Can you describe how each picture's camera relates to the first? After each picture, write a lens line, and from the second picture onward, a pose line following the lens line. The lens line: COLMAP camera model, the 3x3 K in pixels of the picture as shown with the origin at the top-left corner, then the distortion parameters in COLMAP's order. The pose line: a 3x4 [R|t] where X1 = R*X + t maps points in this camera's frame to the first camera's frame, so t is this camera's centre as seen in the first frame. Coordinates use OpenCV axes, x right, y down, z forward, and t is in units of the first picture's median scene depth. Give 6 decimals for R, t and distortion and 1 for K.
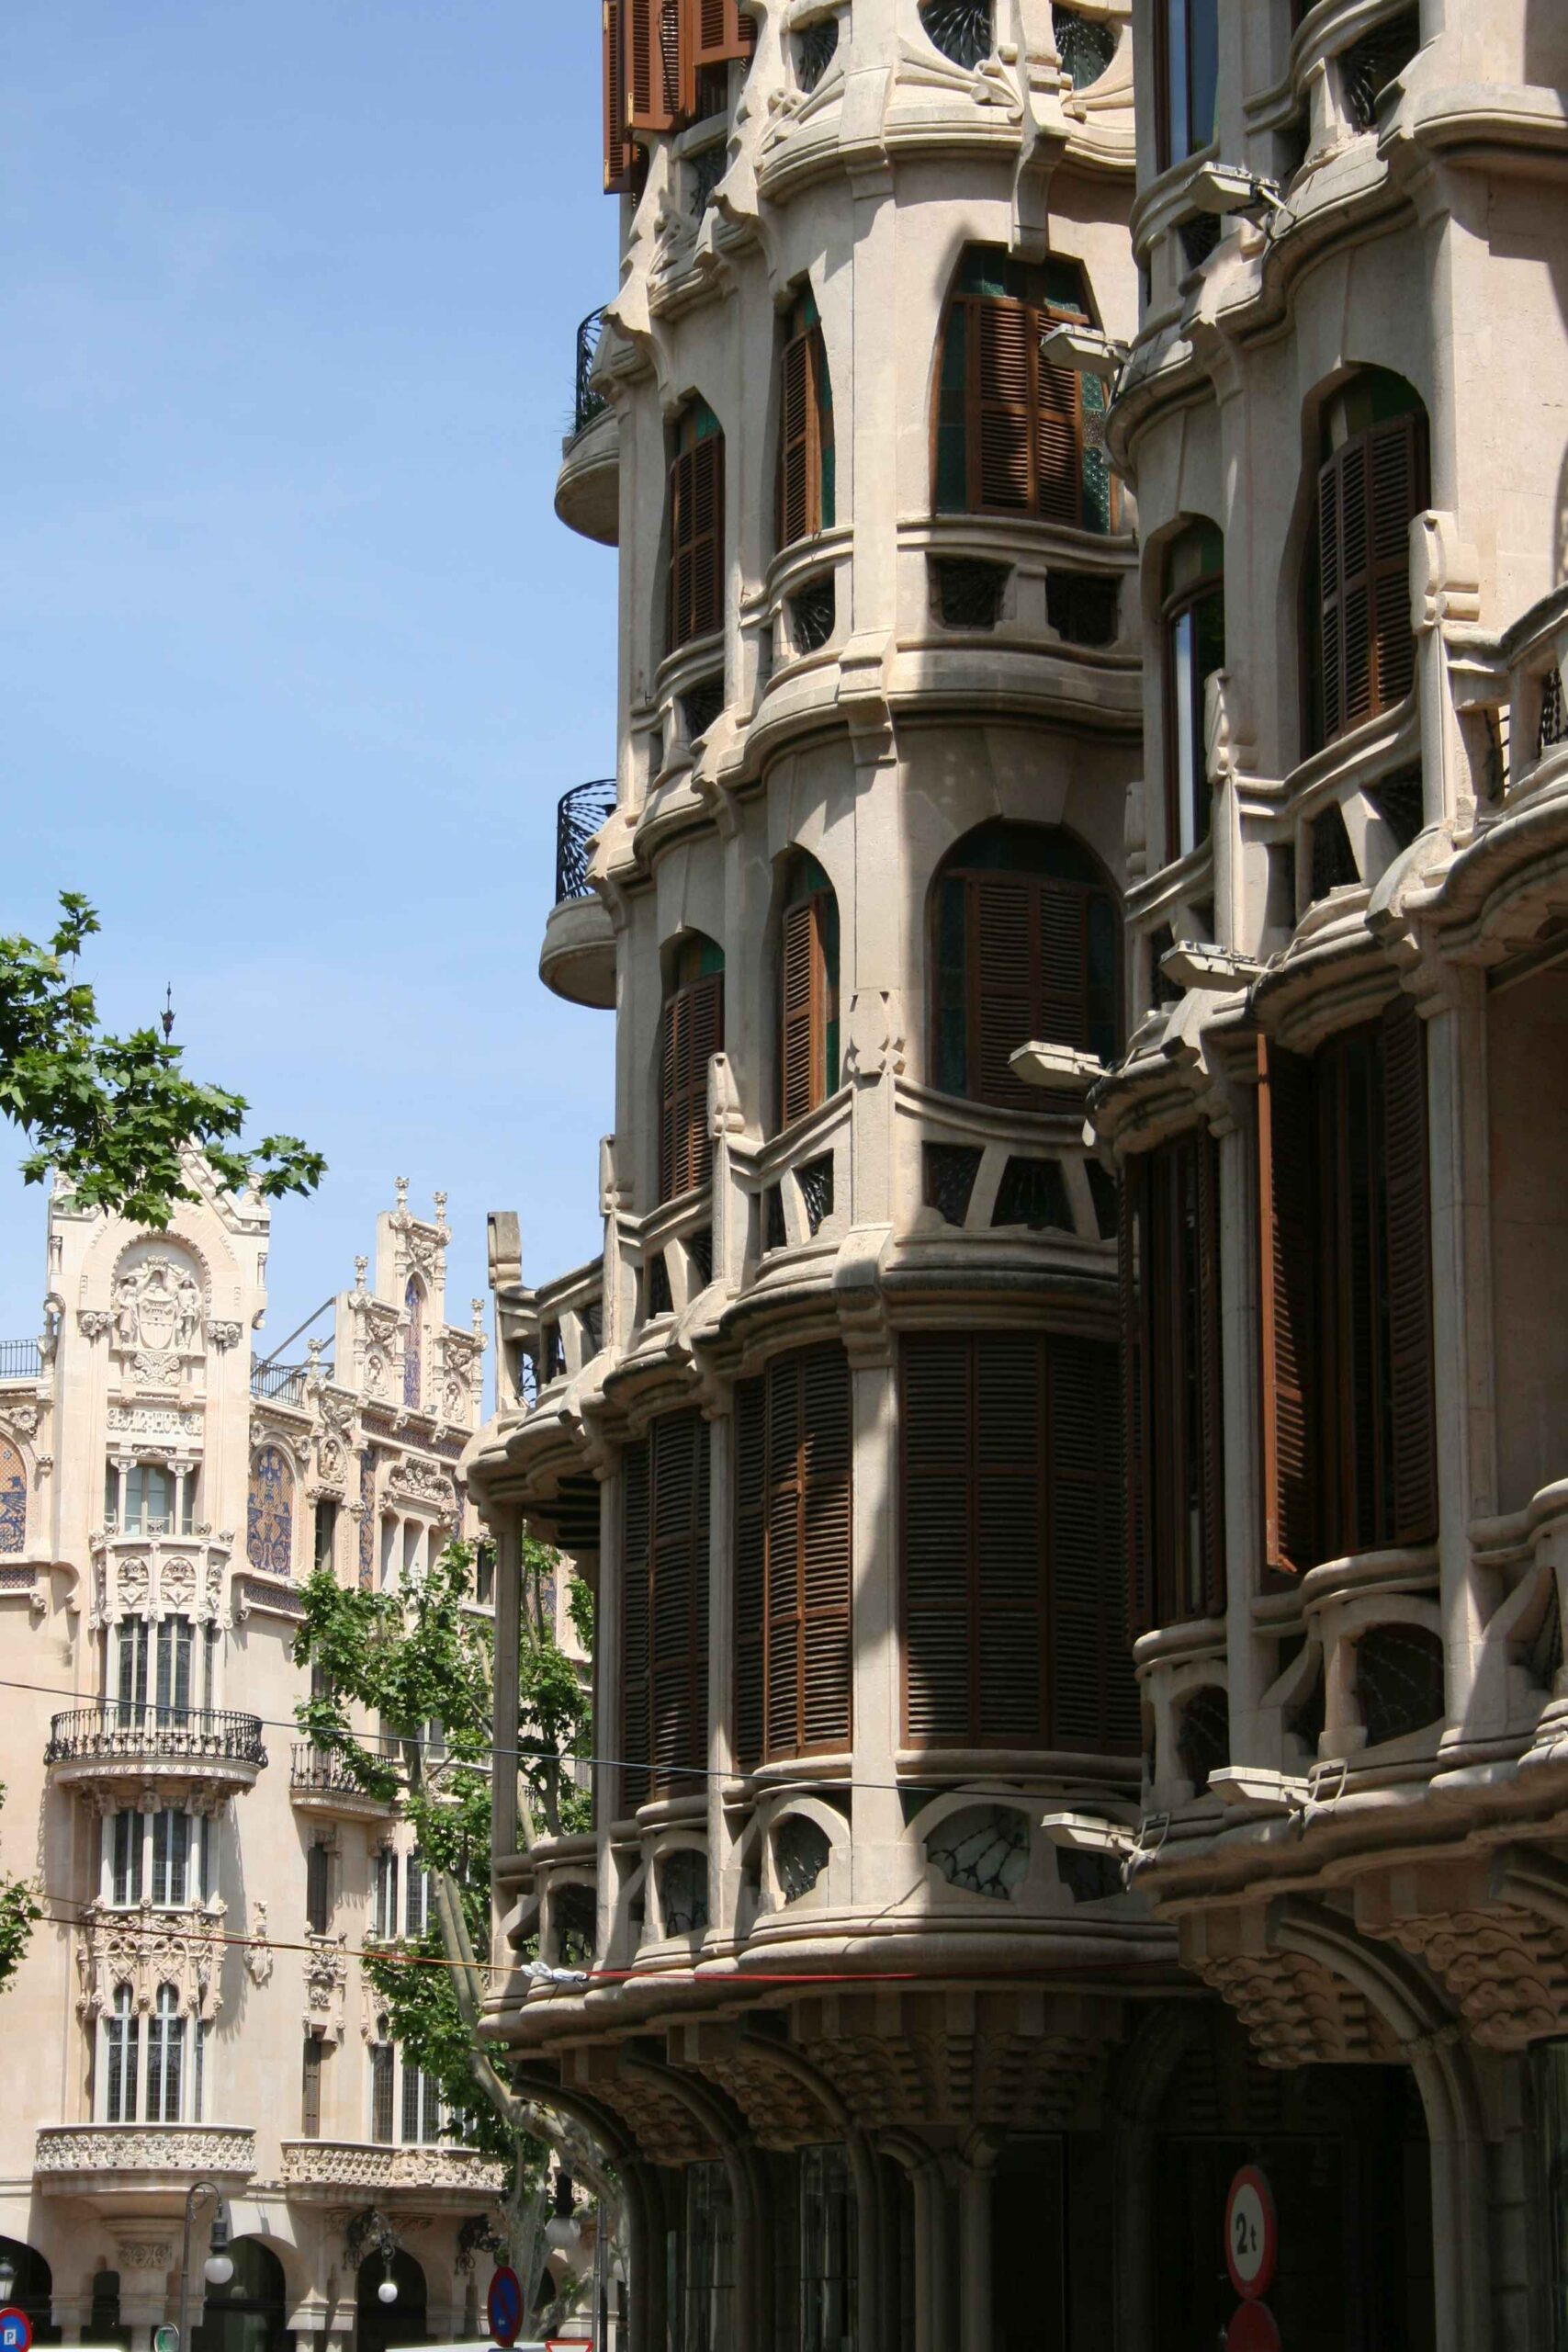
lens RADIAL K [[5906.1, 0, 784.0], [0, 5906.1, 1176.0], [0, 0, 1]] dist [0.072930, 0.082665]
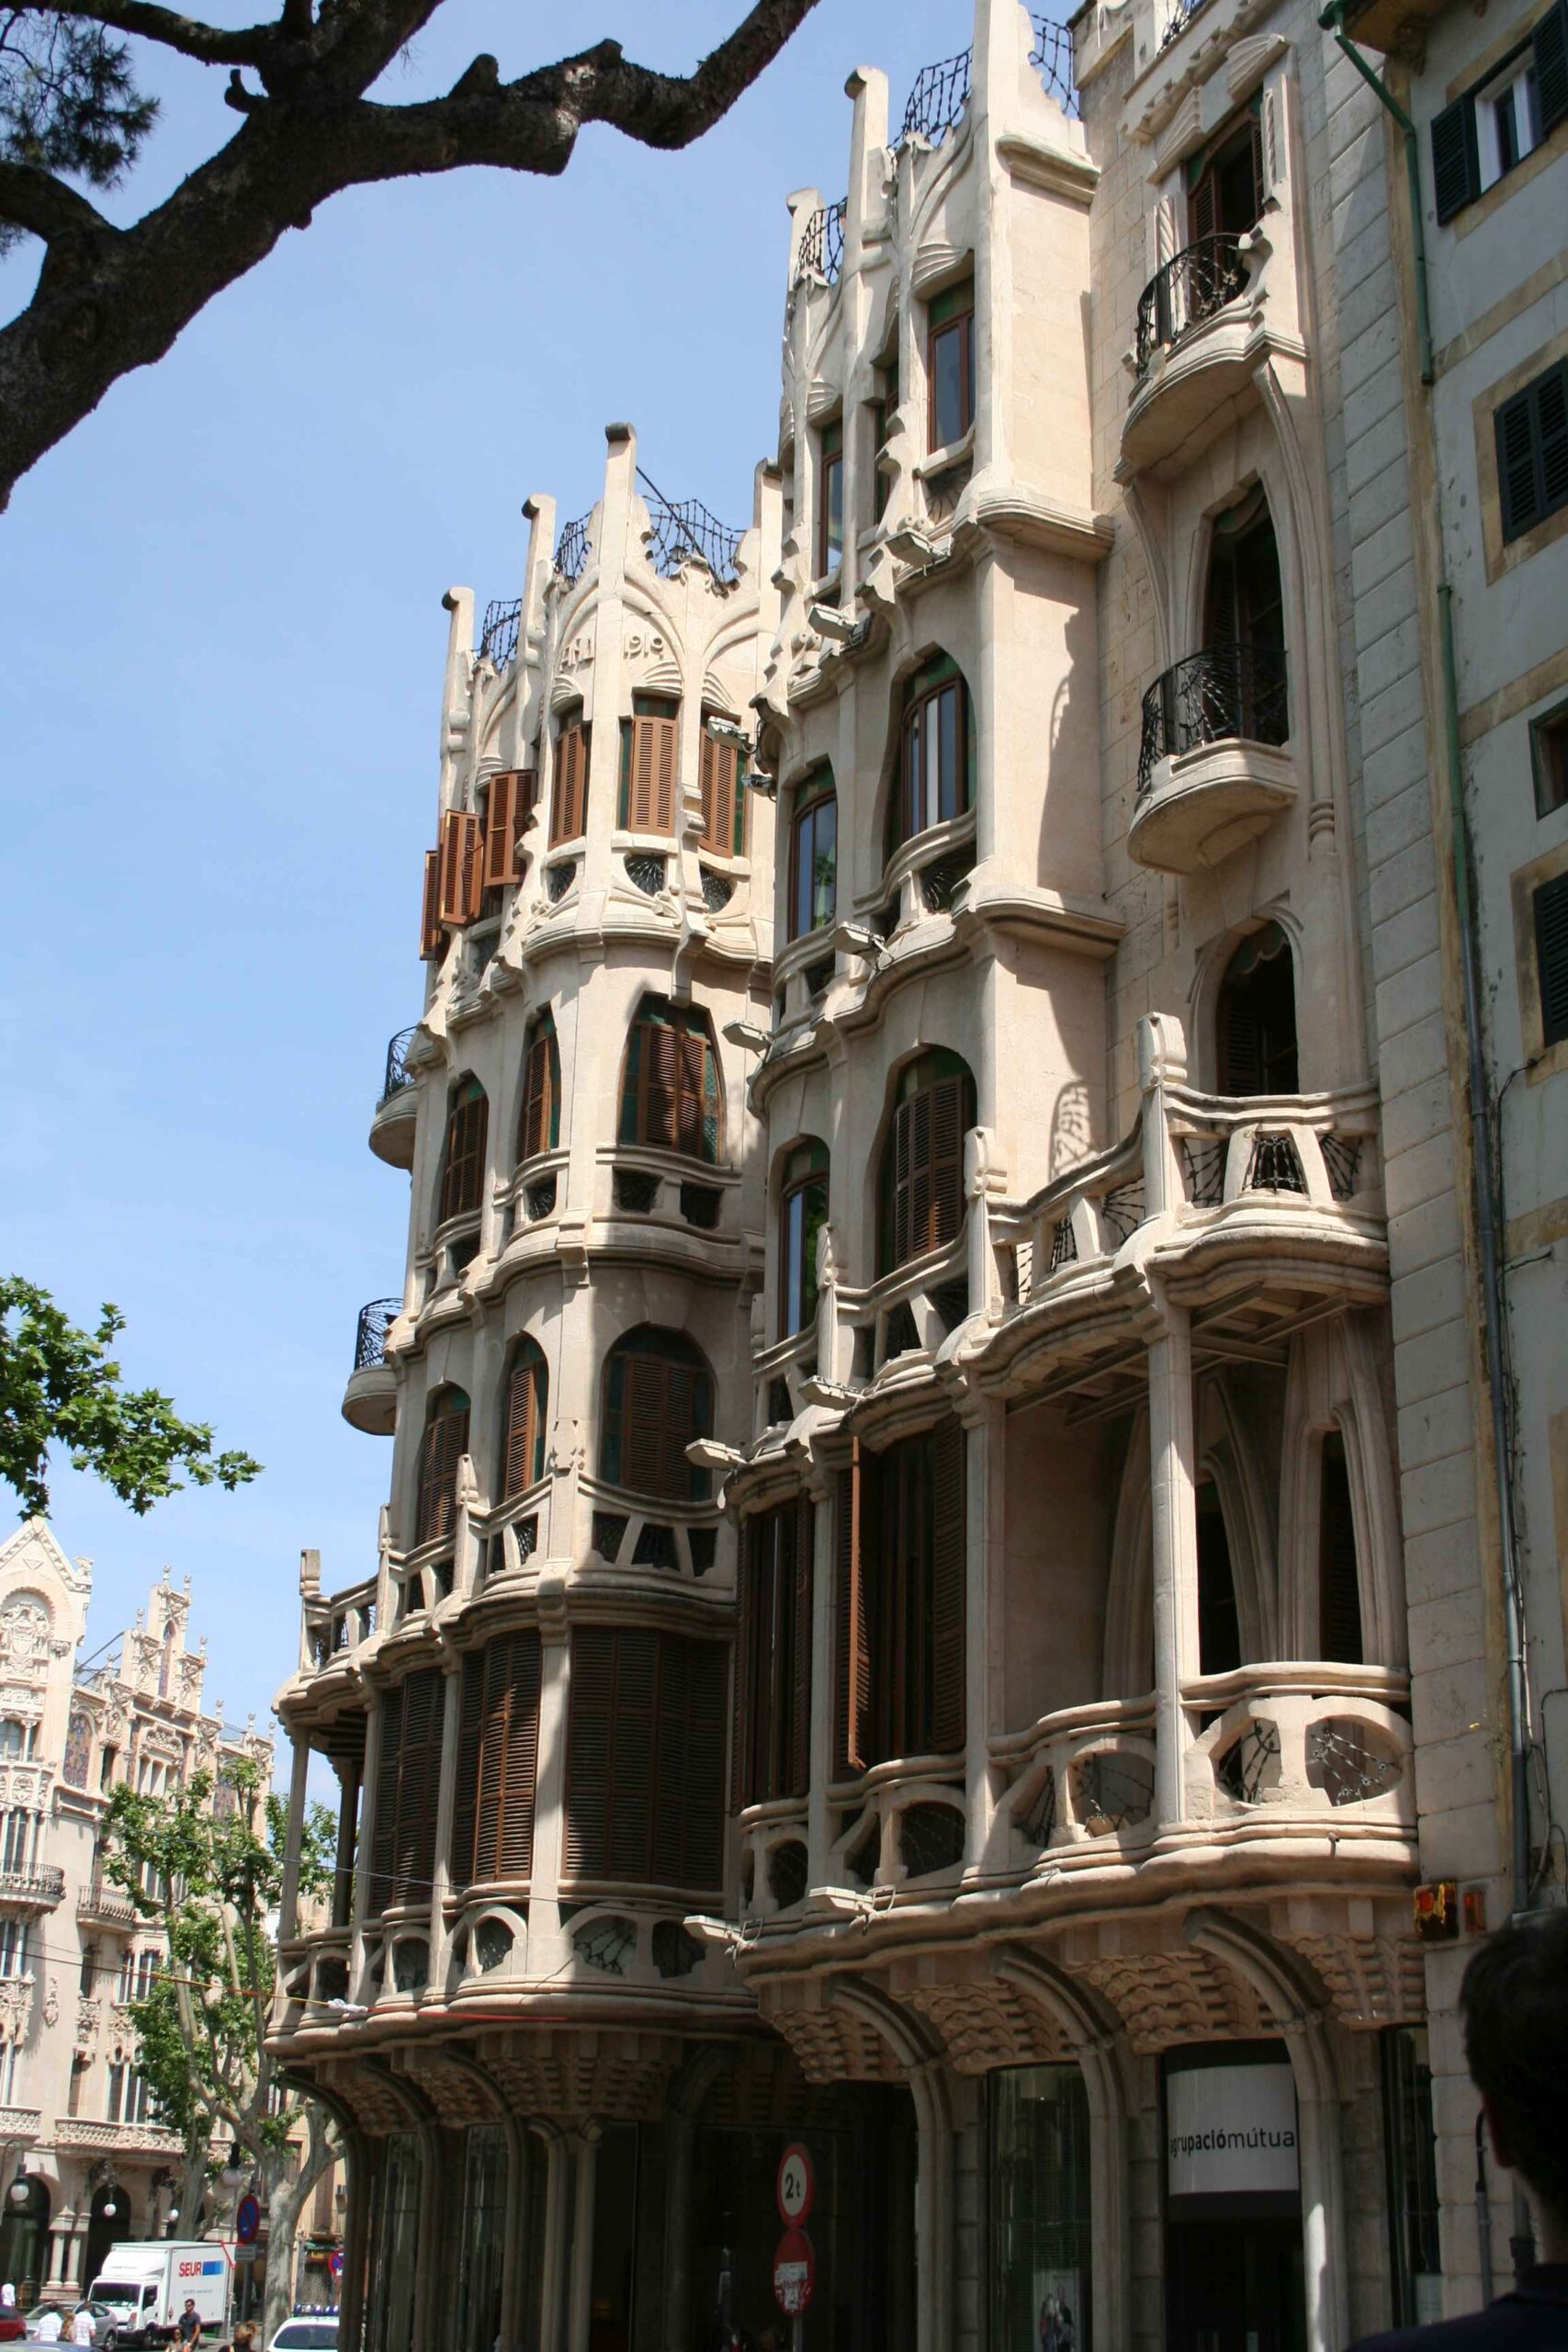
lens RADIAL K [[3077.2, 0, 784.0], [0, 3077.2, 1176.0], [0, 0, 1]] dist [-0.062326, 0.091803]
pose [[0.986783, 0.076432, 0.142892, -0.053371], [-0.055040, 0.987443, -0.148076, 0.025732], [-0.152416, 0.138254, 0.978599, 0.124574]]
